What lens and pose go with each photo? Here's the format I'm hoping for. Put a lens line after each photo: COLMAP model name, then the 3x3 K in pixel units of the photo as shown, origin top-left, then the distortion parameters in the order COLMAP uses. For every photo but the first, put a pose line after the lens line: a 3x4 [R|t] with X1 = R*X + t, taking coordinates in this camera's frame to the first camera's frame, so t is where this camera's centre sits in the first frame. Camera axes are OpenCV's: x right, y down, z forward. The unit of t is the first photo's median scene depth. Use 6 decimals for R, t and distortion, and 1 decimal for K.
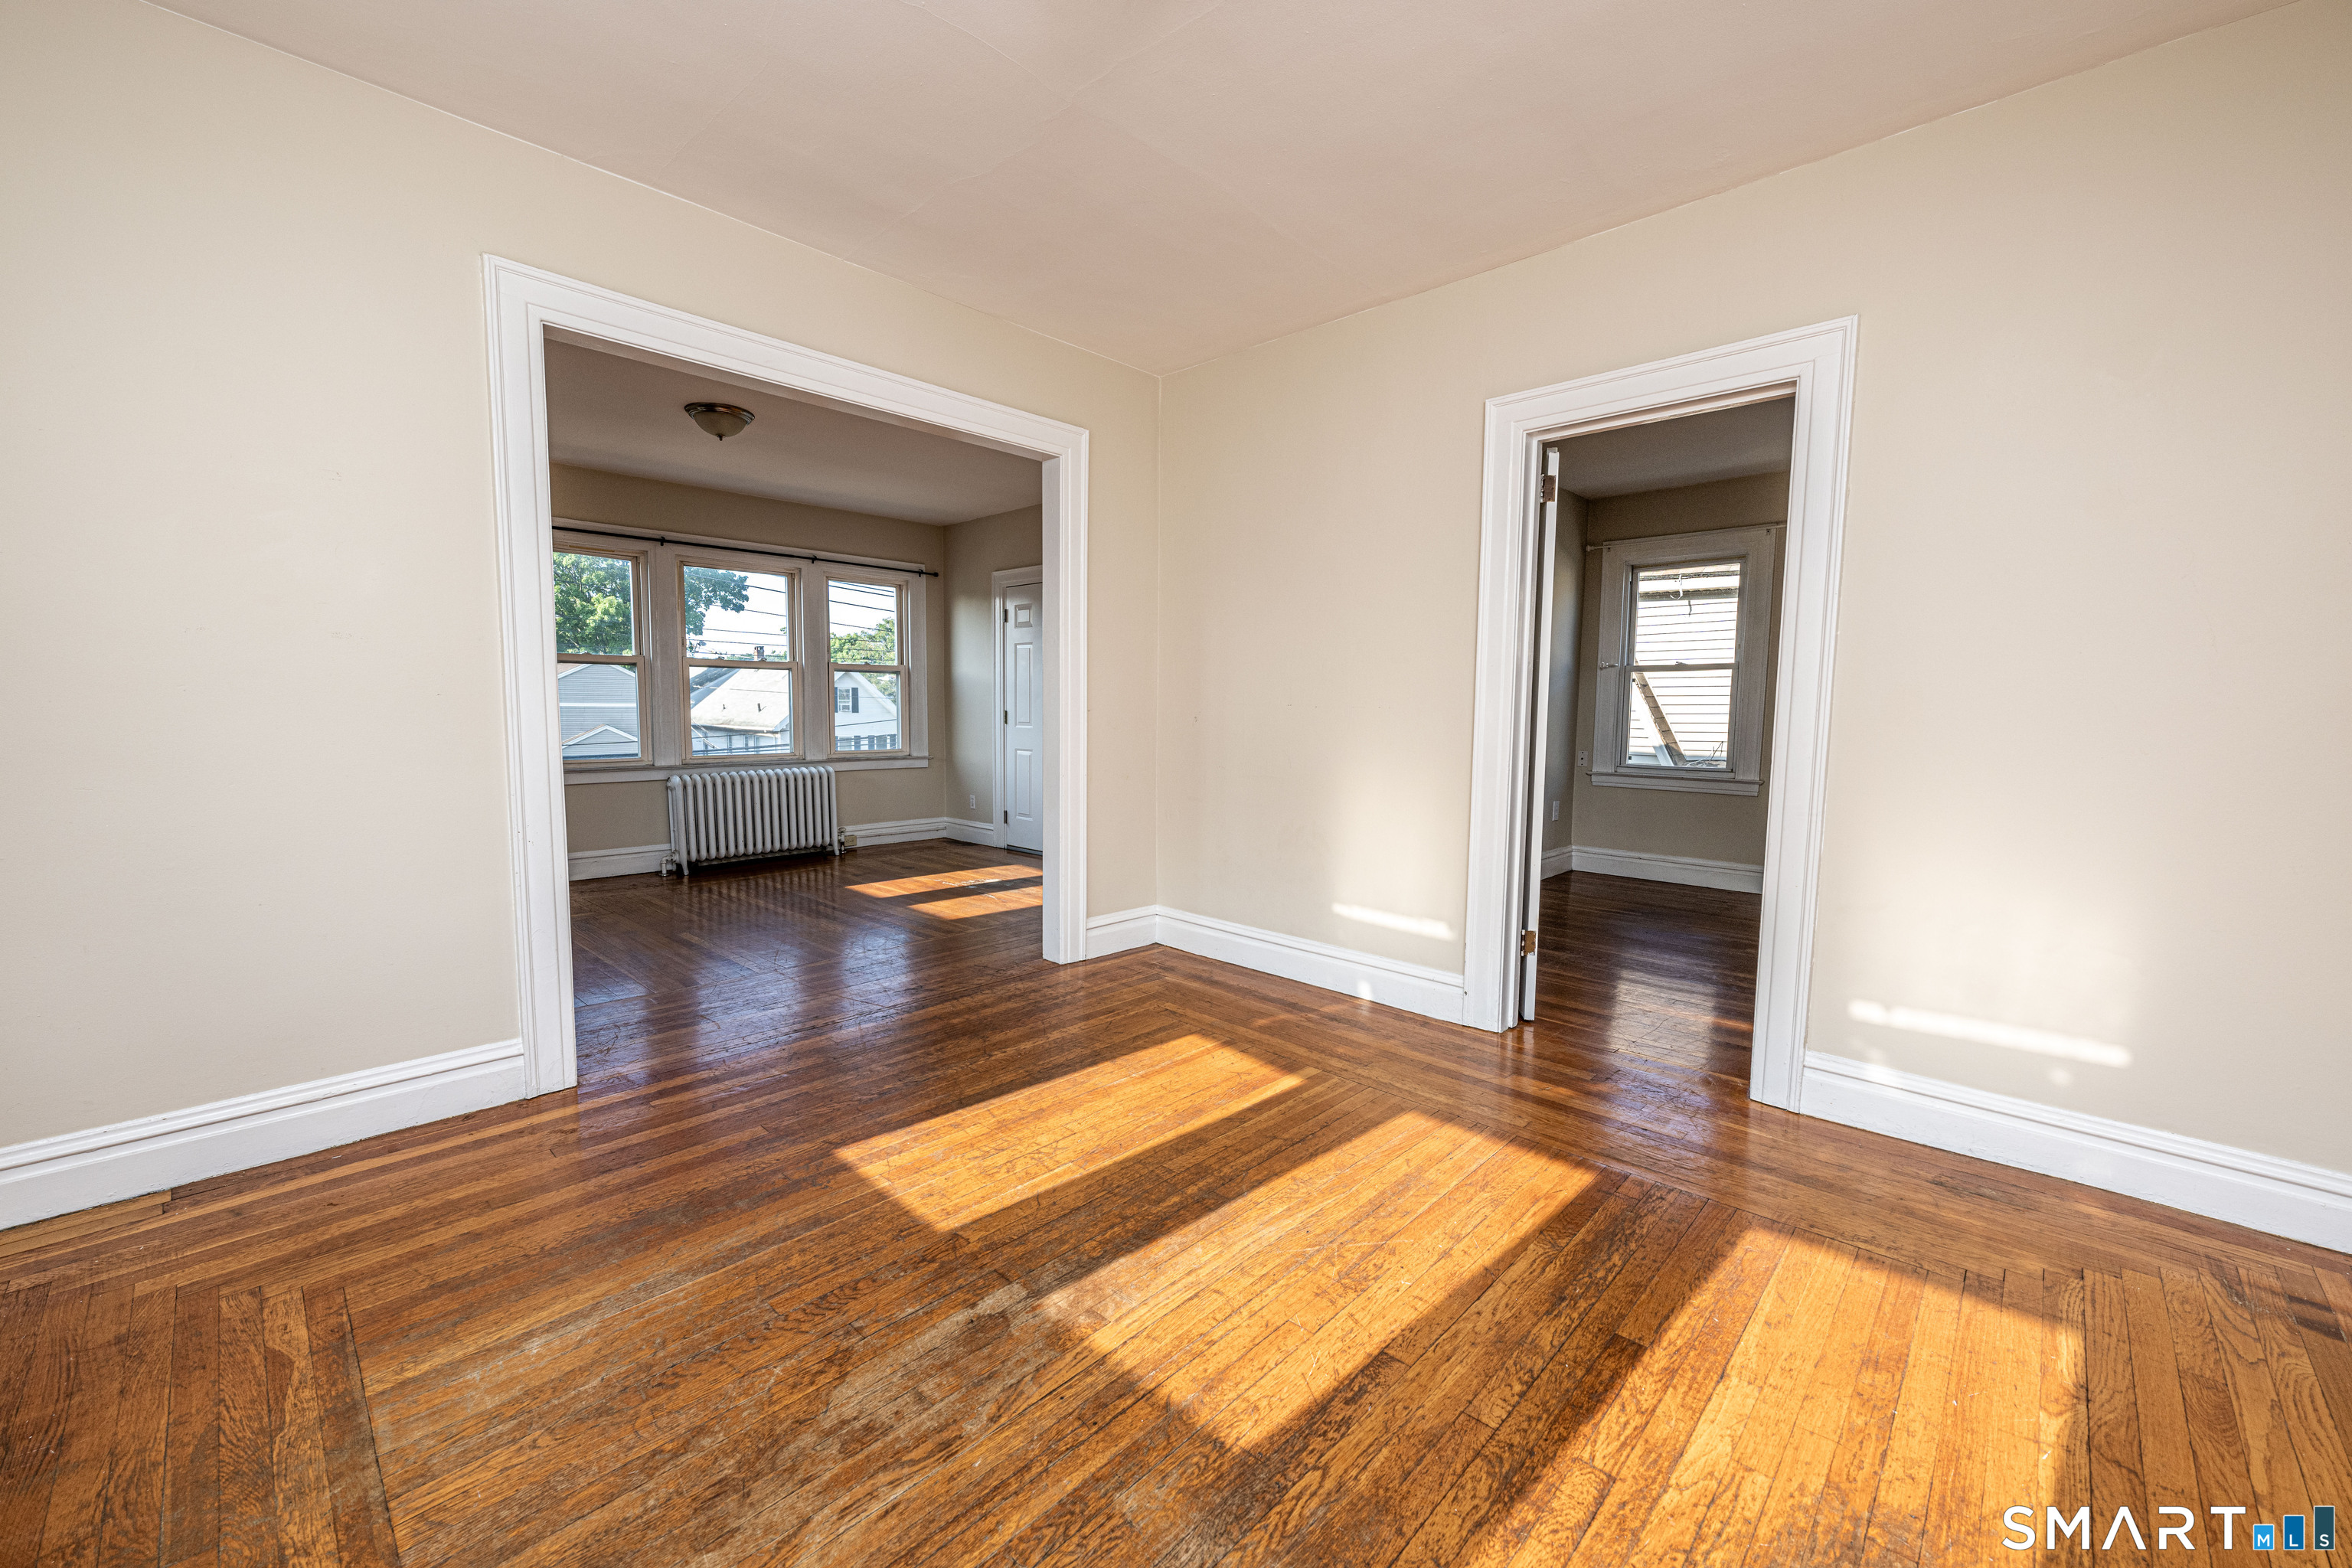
lens RADIAL K [[936.0, 0, 1161.5], [0, 936.0, 790.8], [0, 0, 1]] dist [-0.000258, 0.000028]
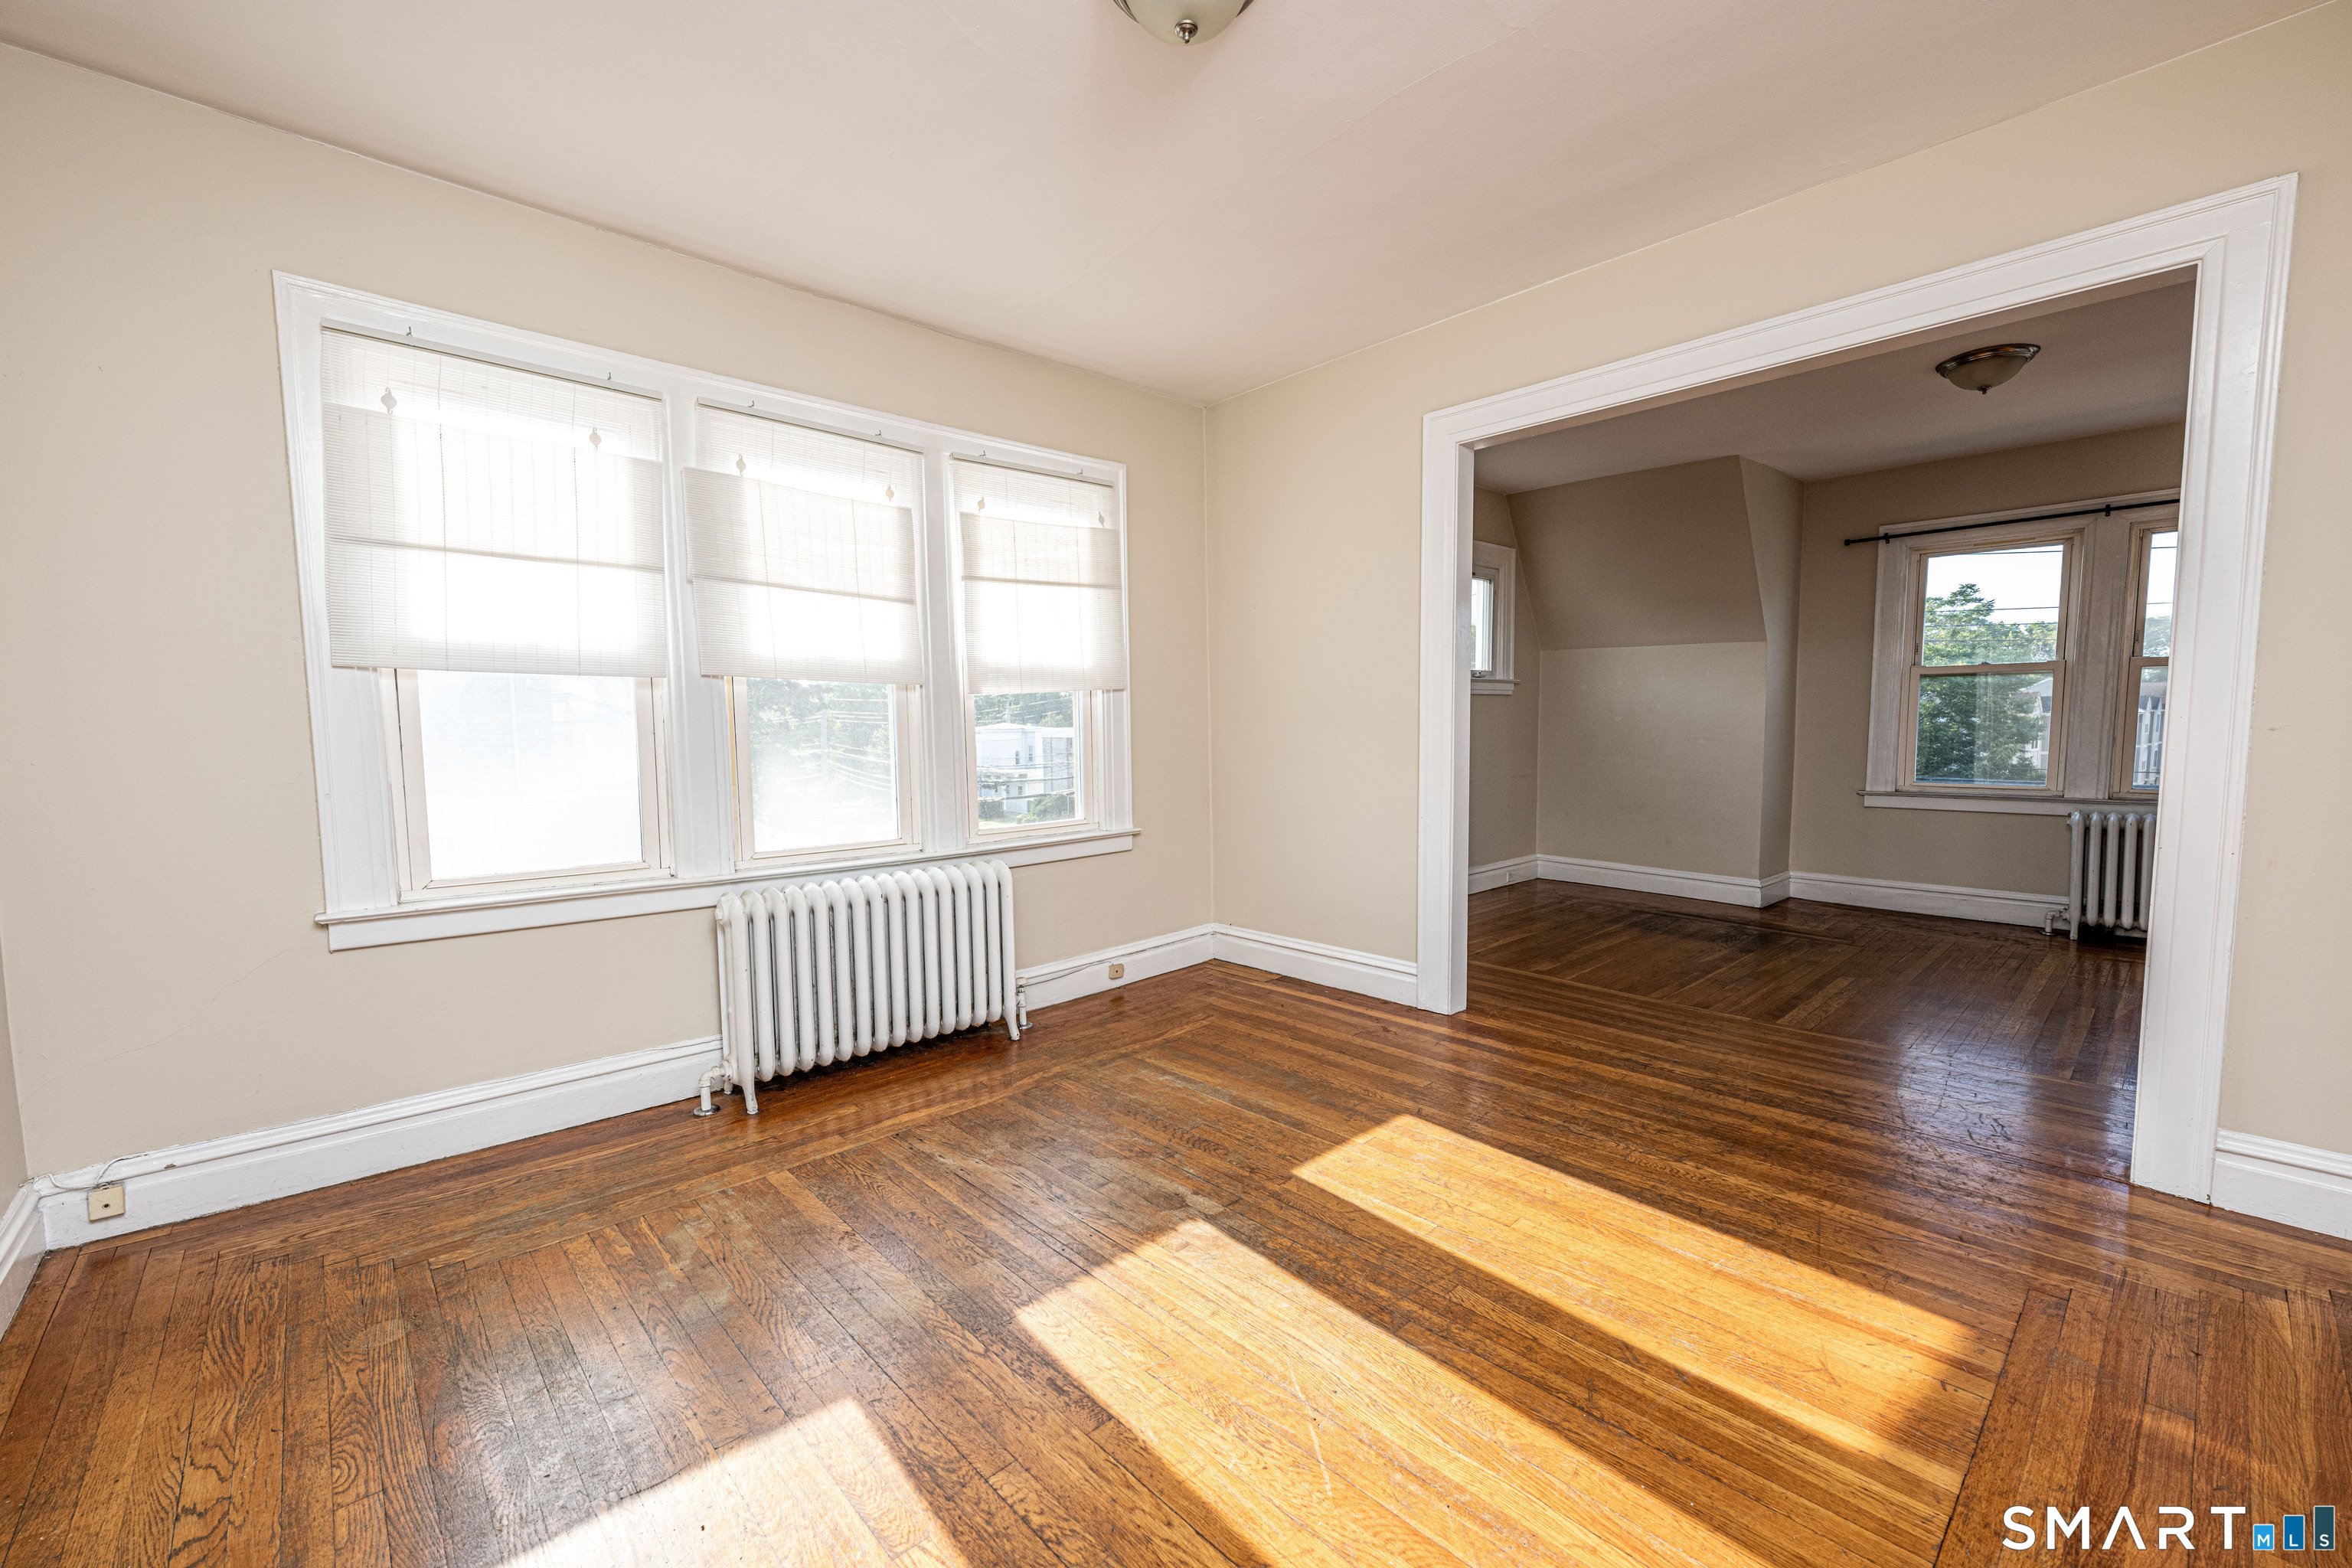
lens RADIAL K [[936.0, 0, 1161.5], [0, 936.0, 790.8], [0, 0, 1]] dist [-0.000258, 0.000028]
pose [[-0.061355, 0.062900, -0.996132, 0.939902], [-0.080923, 0.994413, 0.067776, -0.075877], [0.994830, 0.084768, -0.055922, 0.874858]]
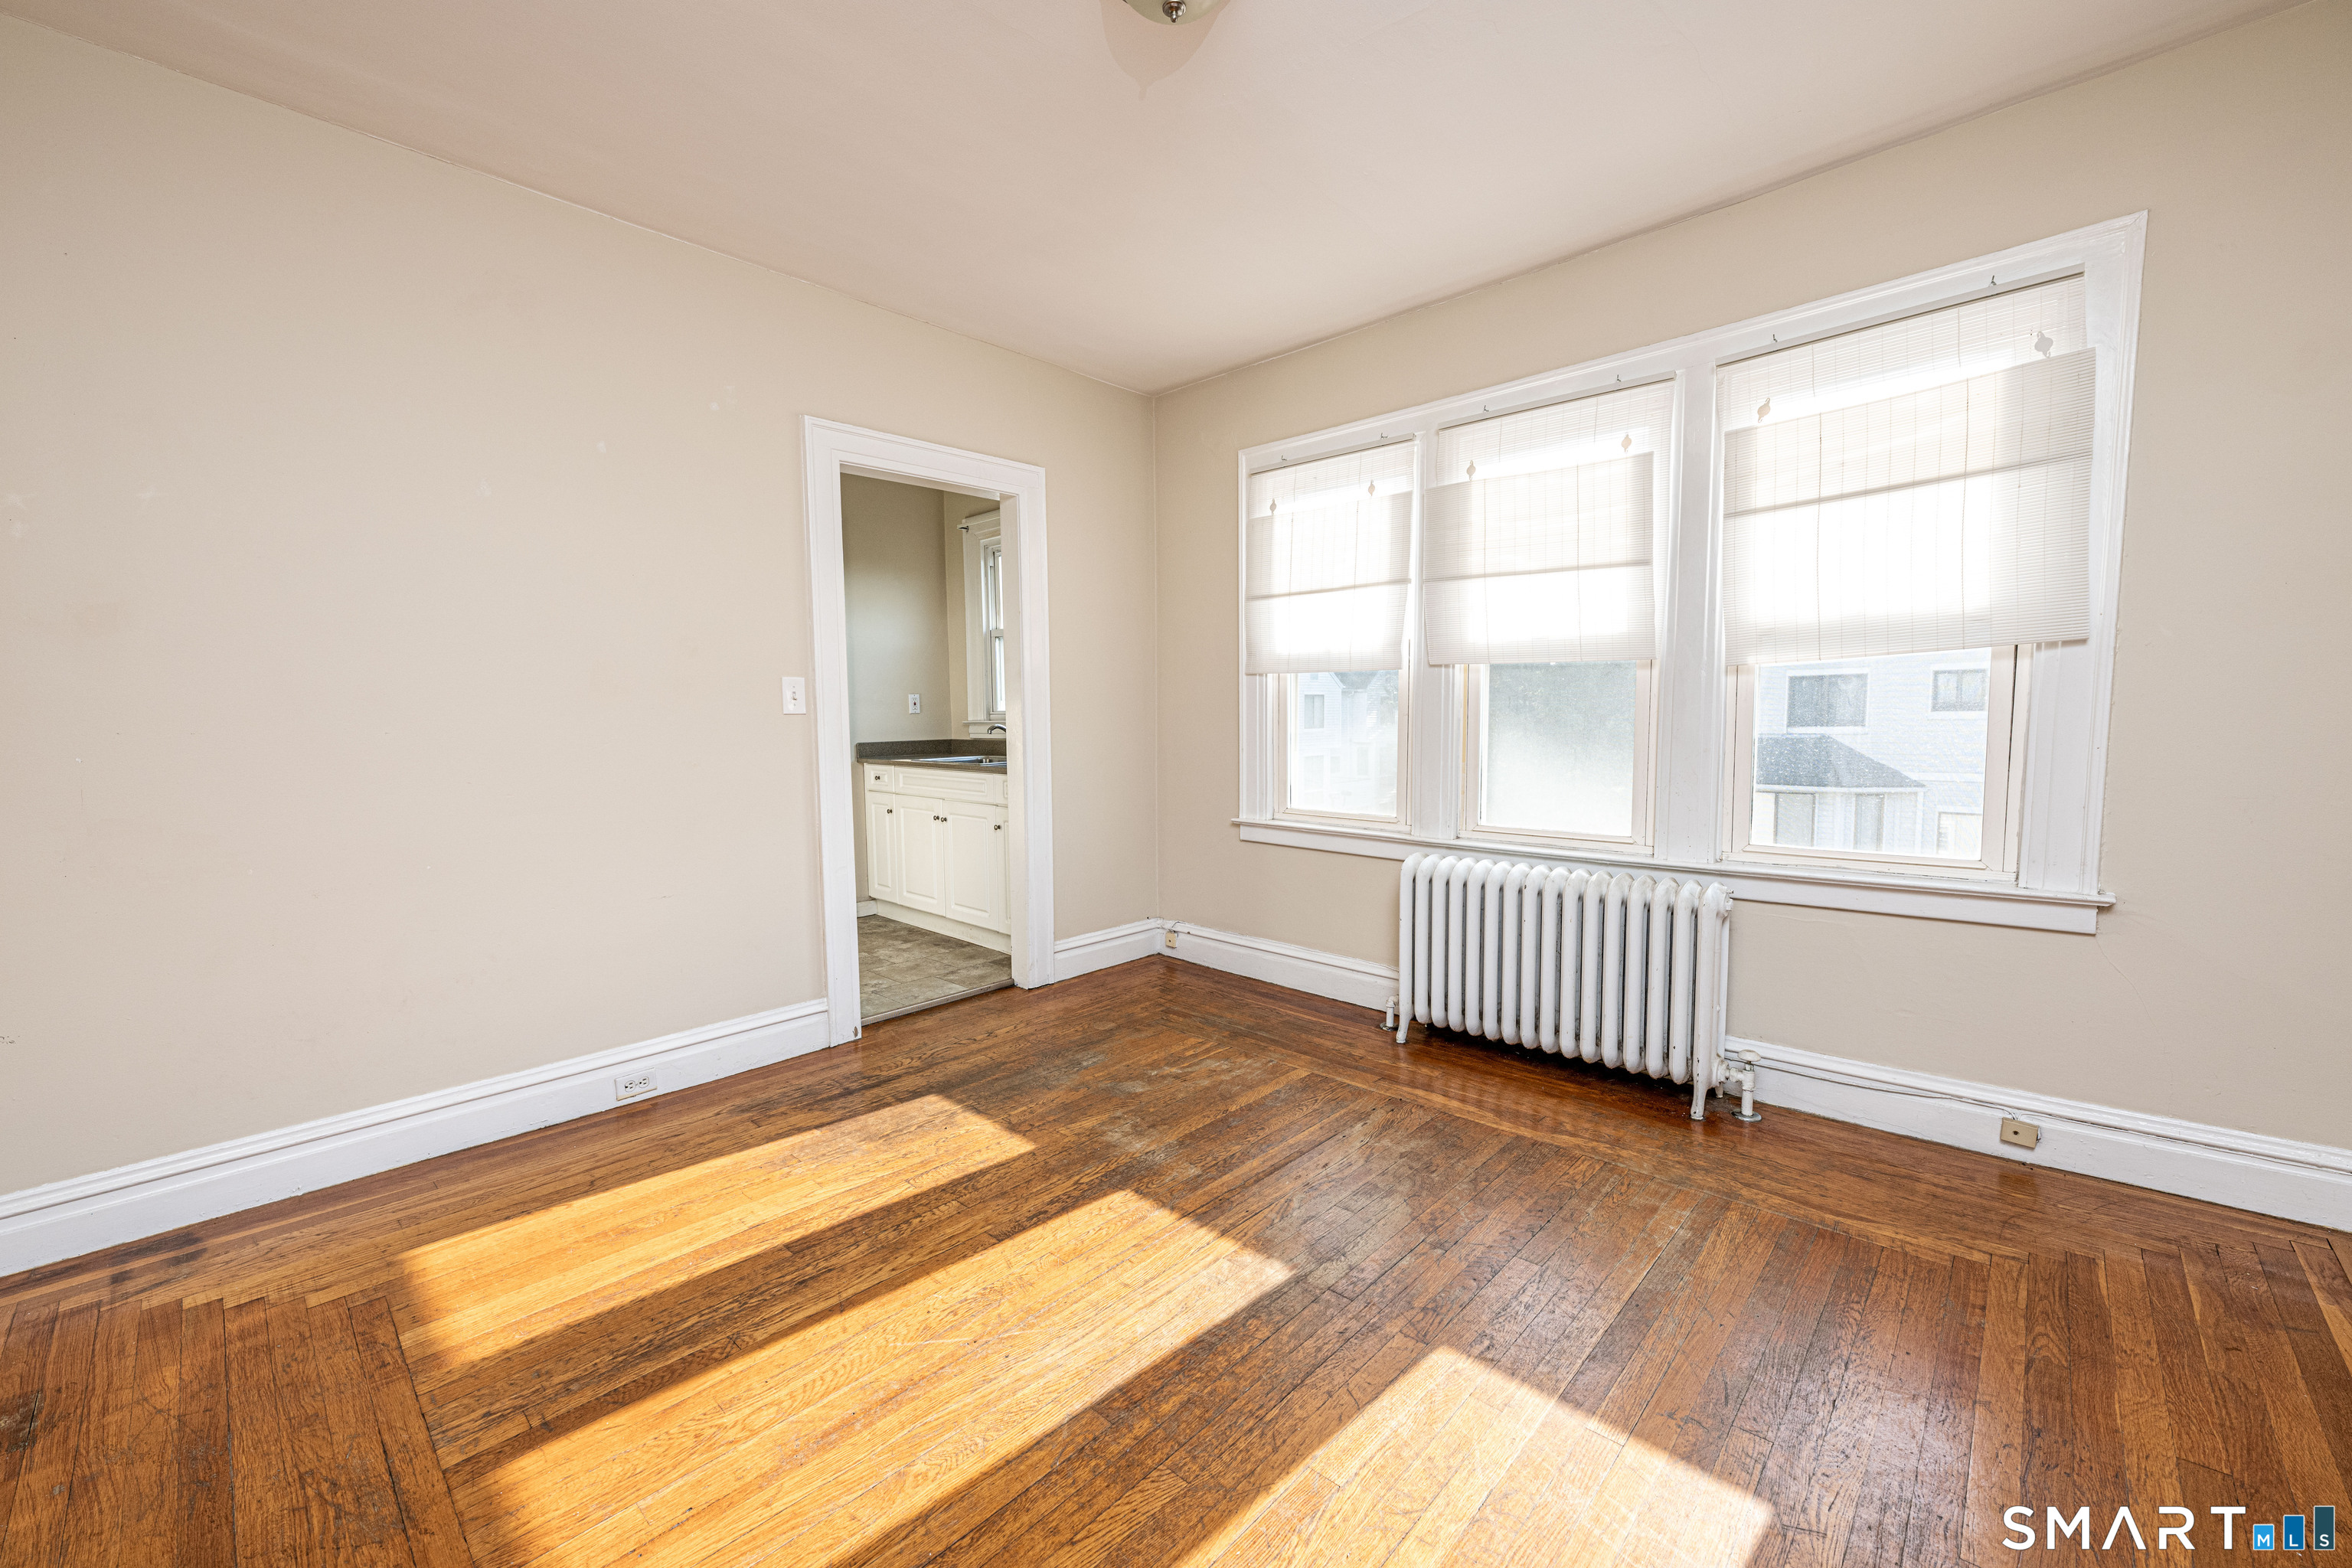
lens RADIAL K [[932.2, 0, 1160.3], [0, 932.2, 788.3], [0, 0, 1]] dist [0.001011, 0.000181]
pose [[-0.999962, 0.005110, -0.007032, 0.024024], [0.003830, 0.985202, 0.171354, -0.170164], [0.007804, 0.171321, -0.985184, 1.768499]]
